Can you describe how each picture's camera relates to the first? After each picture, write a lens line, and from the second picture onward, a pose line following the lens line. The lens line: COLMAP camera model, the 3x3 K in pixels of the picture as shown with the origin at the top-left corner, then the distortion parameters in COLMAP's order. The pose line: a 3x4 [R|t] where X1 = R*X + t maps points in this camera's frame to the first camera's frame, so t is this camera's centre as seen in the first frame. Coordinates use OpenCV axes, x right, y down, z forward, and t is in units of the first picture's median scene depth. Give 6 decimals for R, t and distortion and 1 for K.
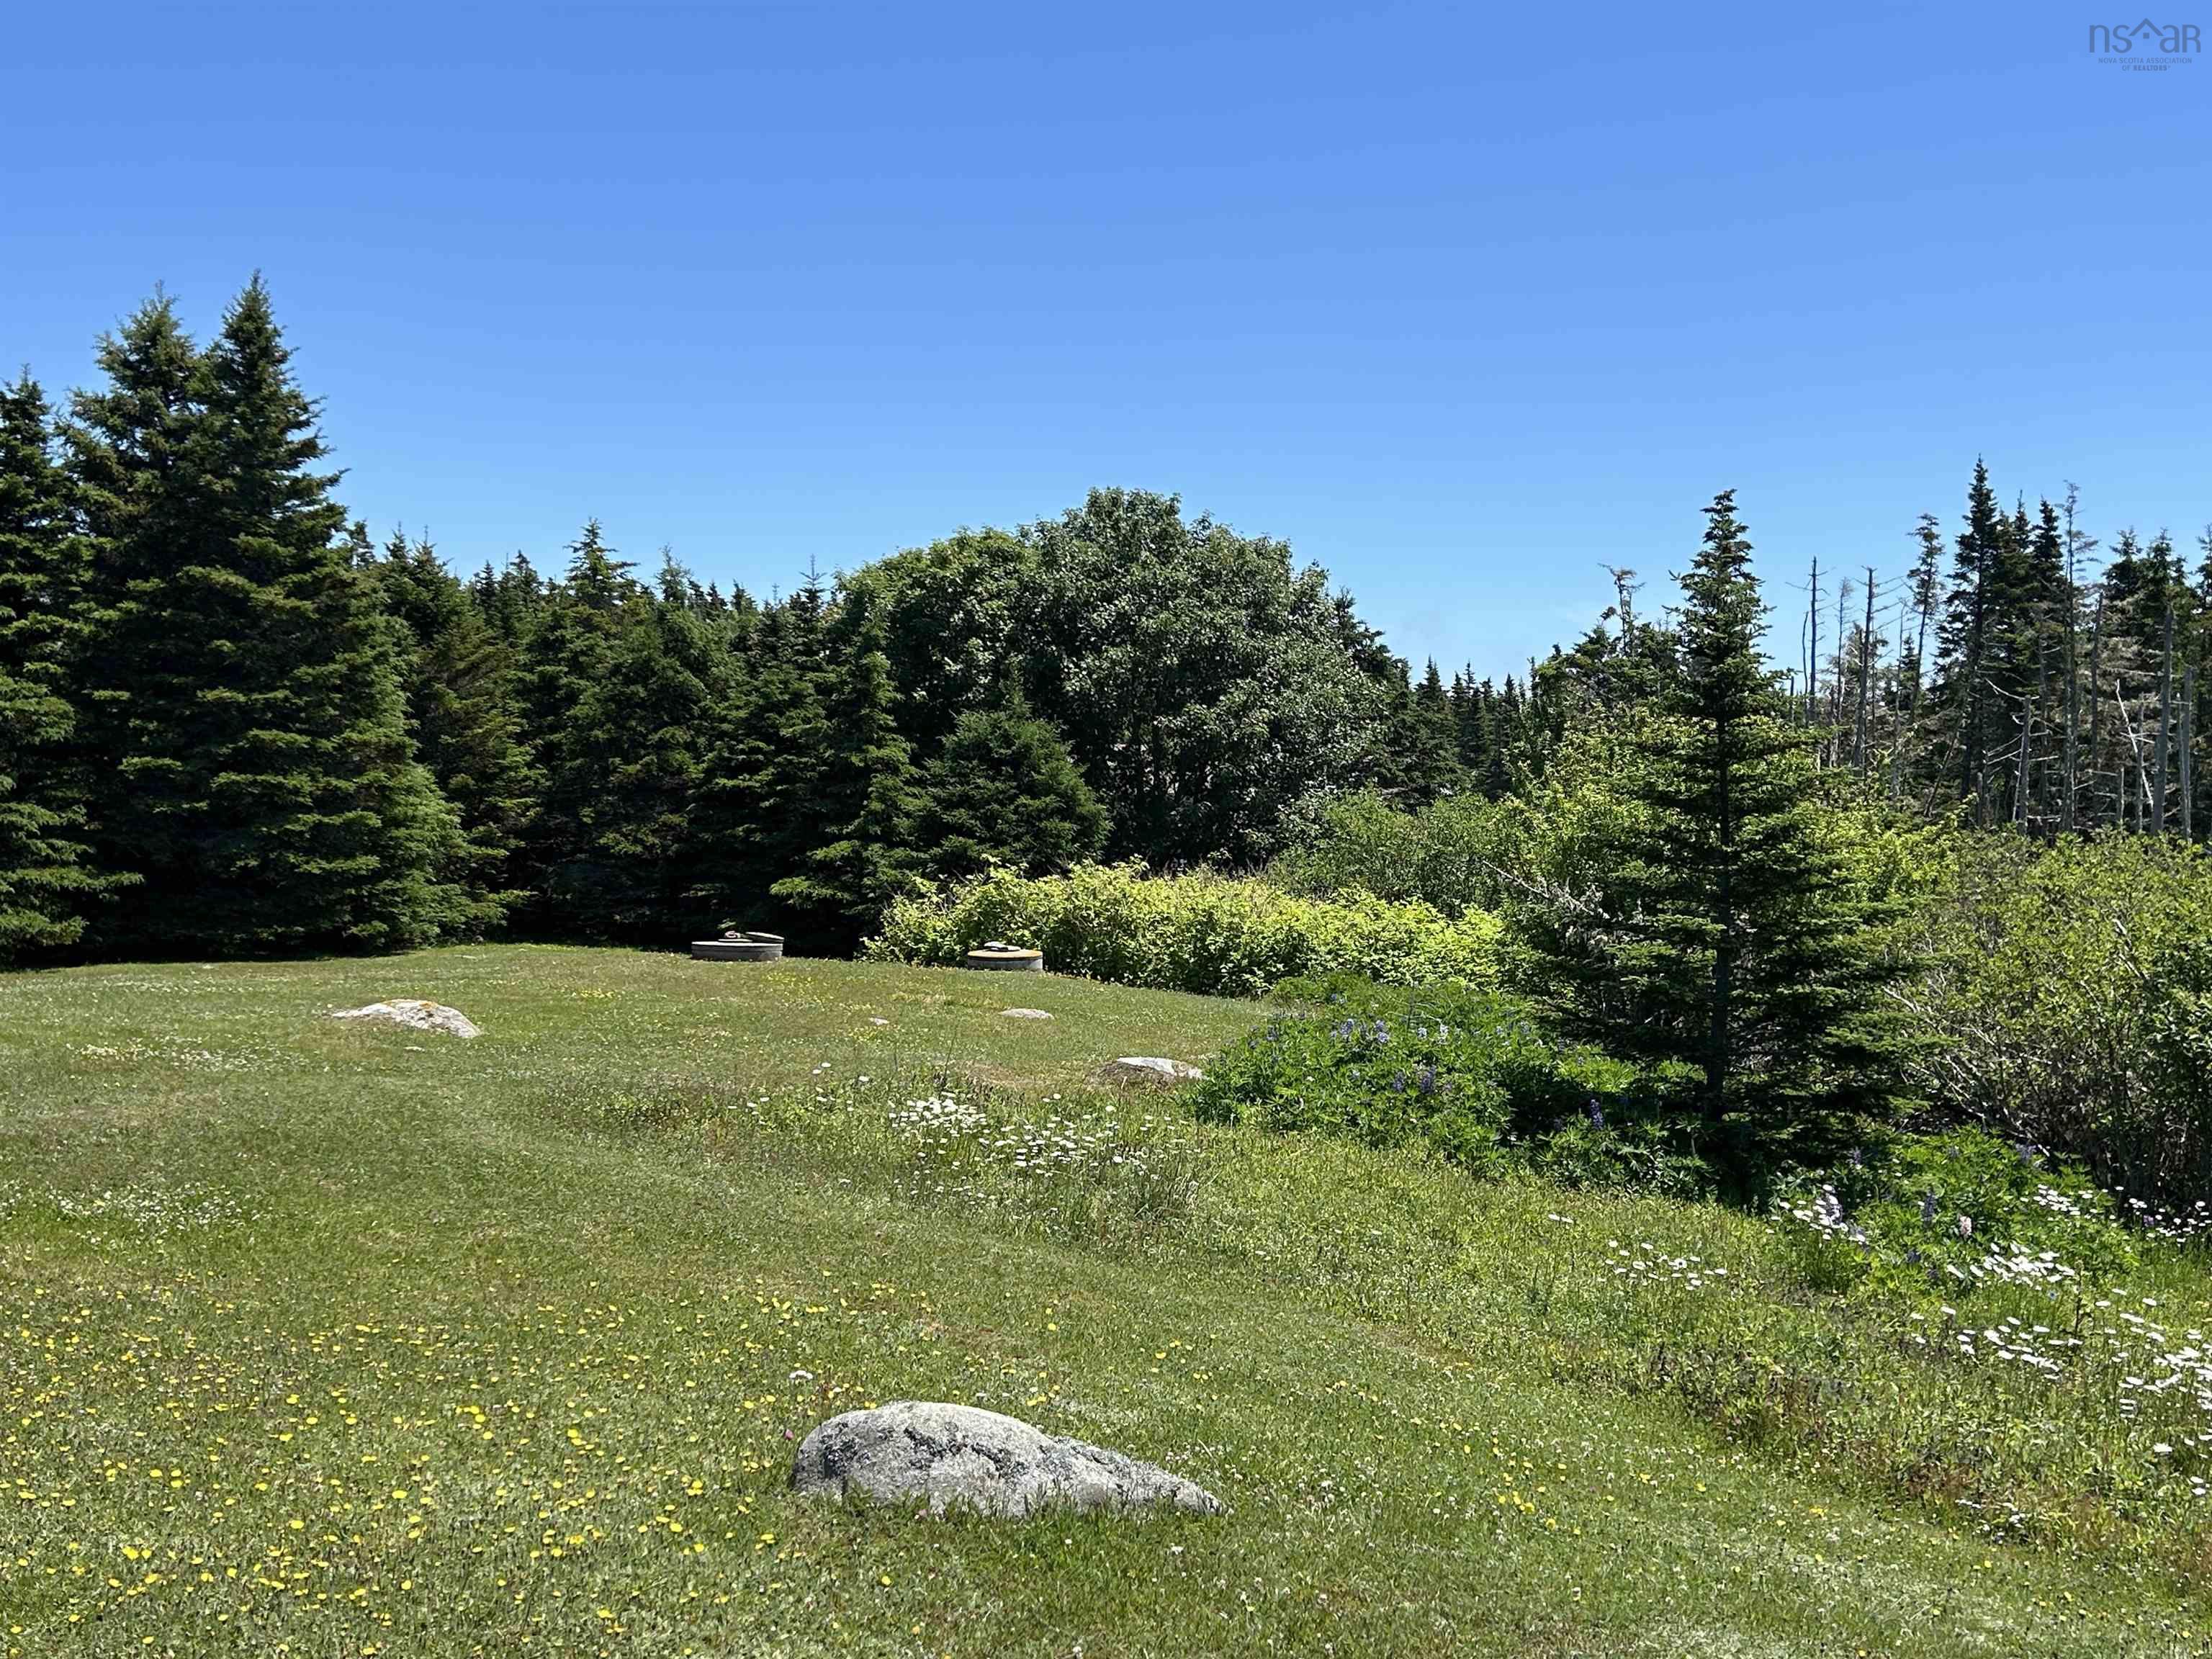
lens RADIAL K [[2365.3, 0, 1121.0], [0, 2365.3, 833.4], [0, 0, 1]] dist [0.029142, 0.000000]
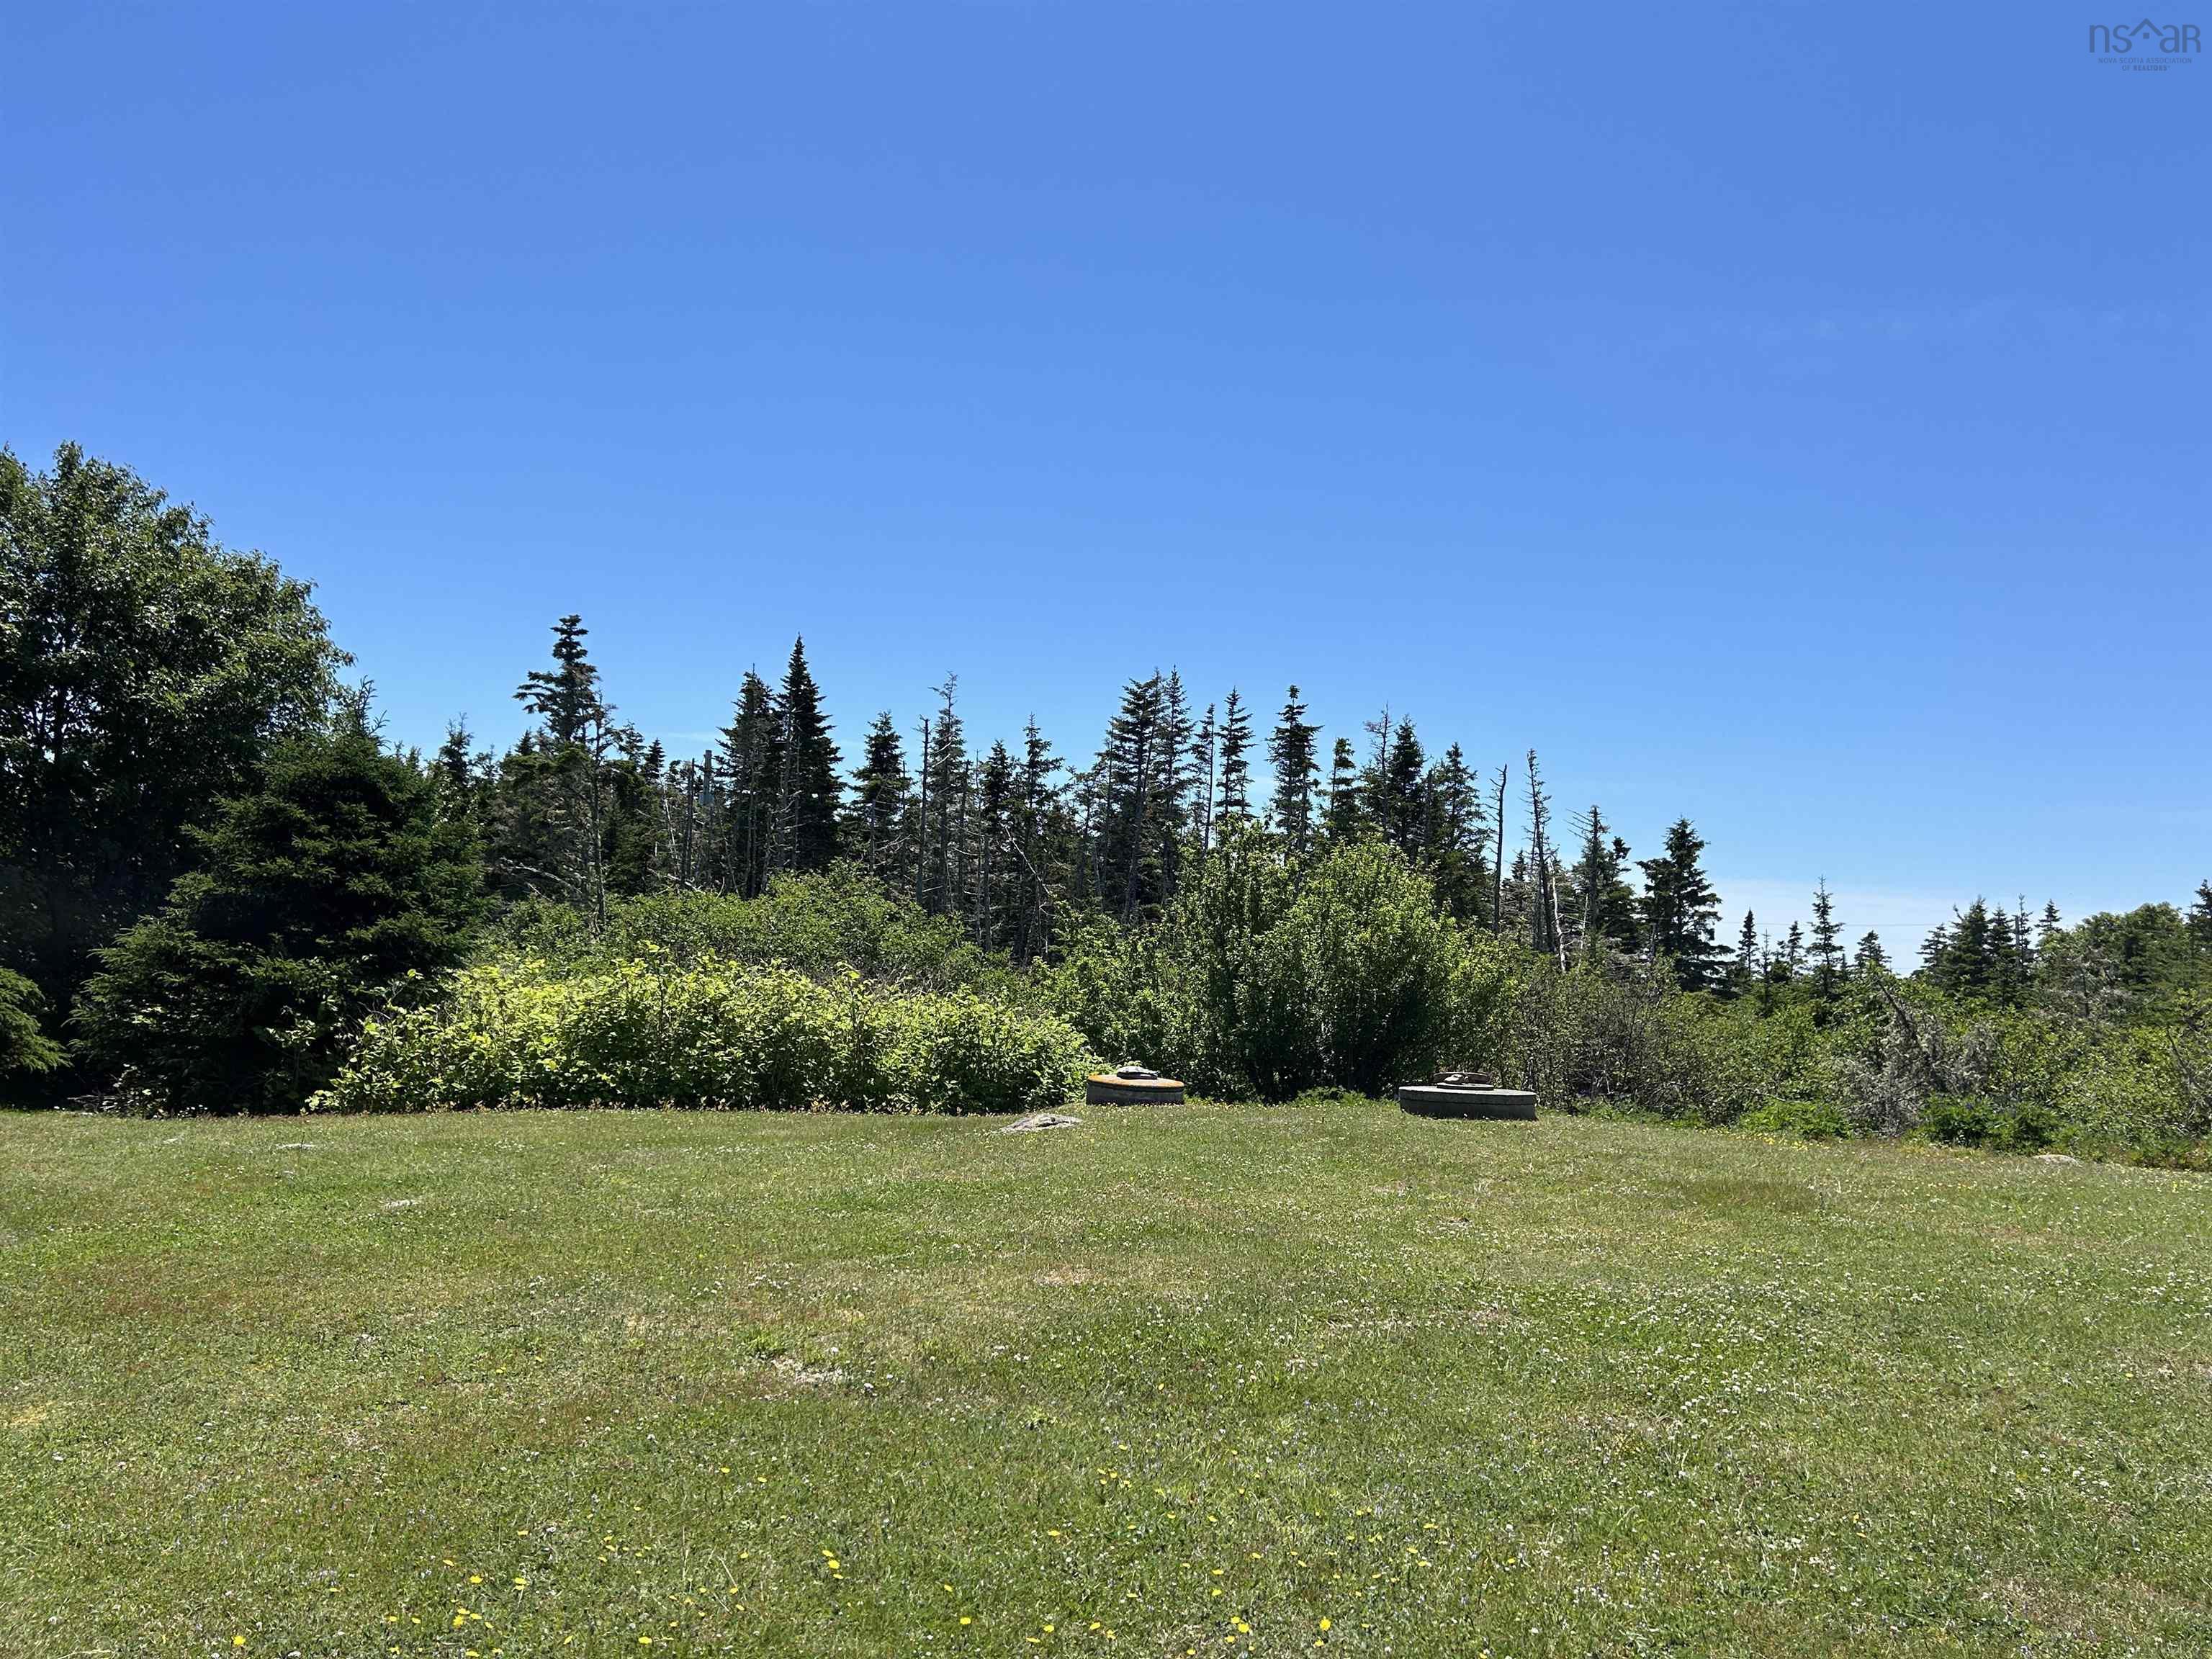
lens RADIAL K [[1653.3, 0, 1116.3], [0, 1653.3, 810.4], [0, 0, 1]] dist [0.058920, -0.054671]
pose [[0.429466, 0.094930, 0.898080, -0.304122], [-0.030750, 0.995420, -0.090514, 0.006515], [-0.902560, 0.011256, 0.430418, 0.425172]]
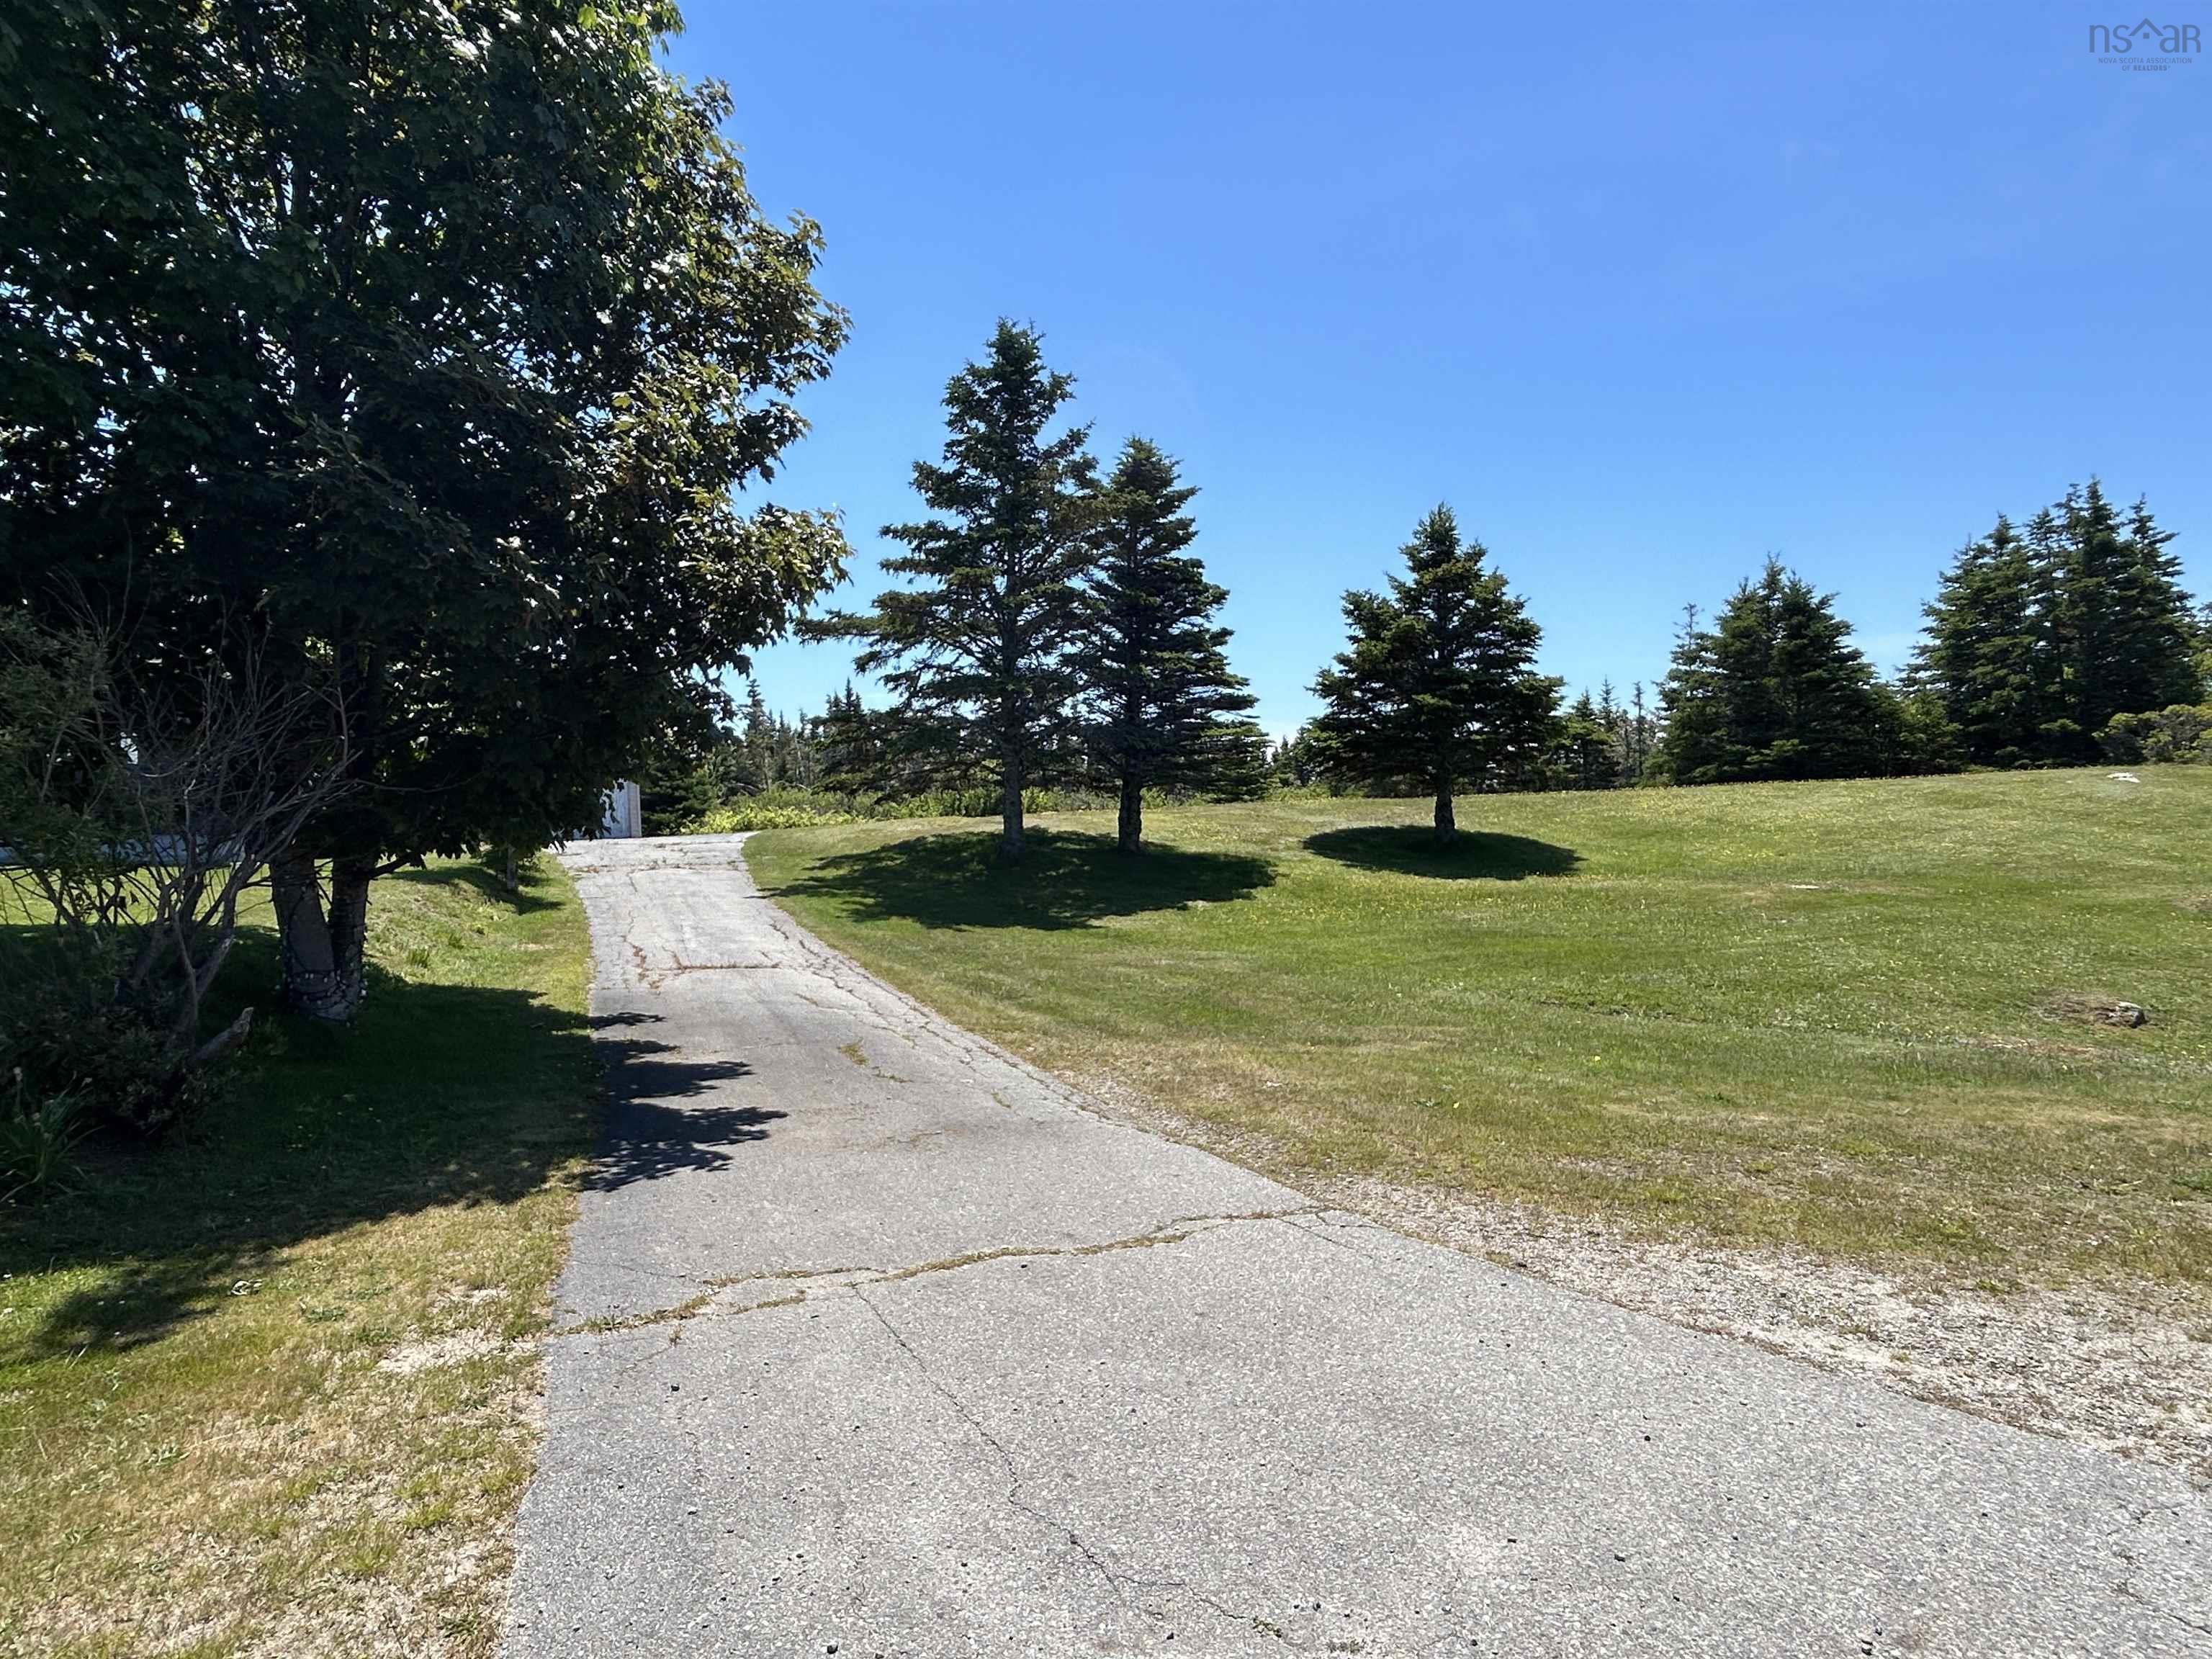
lens RADIAL K [[1331.4, 0, 1095.6], [0, 1331.4, 824.8], [0, 0, 1]] dist [-0.011231, -0.000905]
pose [[0.545968, -0.015695, 0.837659, -0.745421], [0.033890, 0.999420, -0.003363, 0.034059], [-0.837120, 0.030224, 0.546183, -0.117004]]
